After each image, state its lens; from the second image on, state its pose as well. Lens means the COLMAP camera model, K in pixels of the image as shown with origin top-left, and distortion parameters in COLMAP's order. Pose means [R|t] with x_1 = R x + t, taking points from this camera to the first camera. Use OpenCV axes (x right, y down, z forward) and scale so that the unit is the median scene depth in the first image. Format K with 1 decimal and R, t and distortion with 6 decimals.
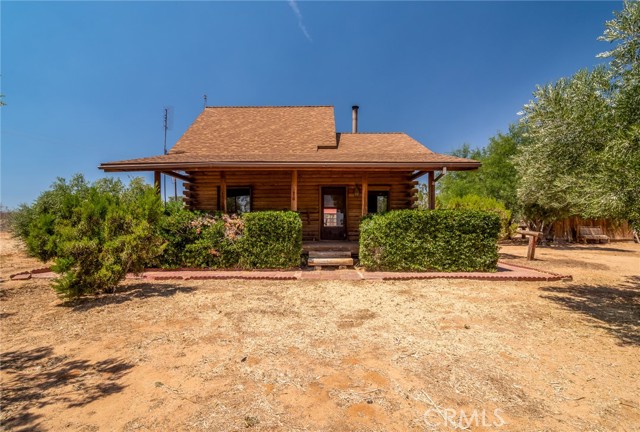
lens RADIAL K [[283.7, 0, 319.8], [0, 283.7, 216.6], [0, 0, 1]] dist [0.005295, 0.000398]
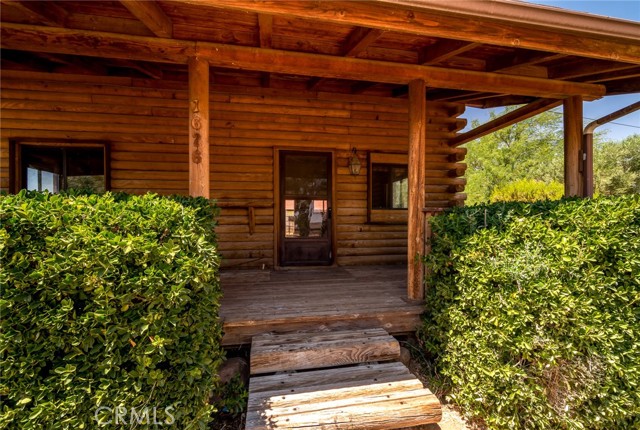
lens RADIAL K [[283.7, 0, 319.6], [0, 283.7, 215.1], [0, 0, 1]] dist [0.005295, 0.000398]
pose [[0.981502, -0.001590, 0.191443, -0.024503], [0.000233, 0.999975, 0.007108, -0.006231], [-0.191450, -0.006932, 0.981478, 0.691483]]
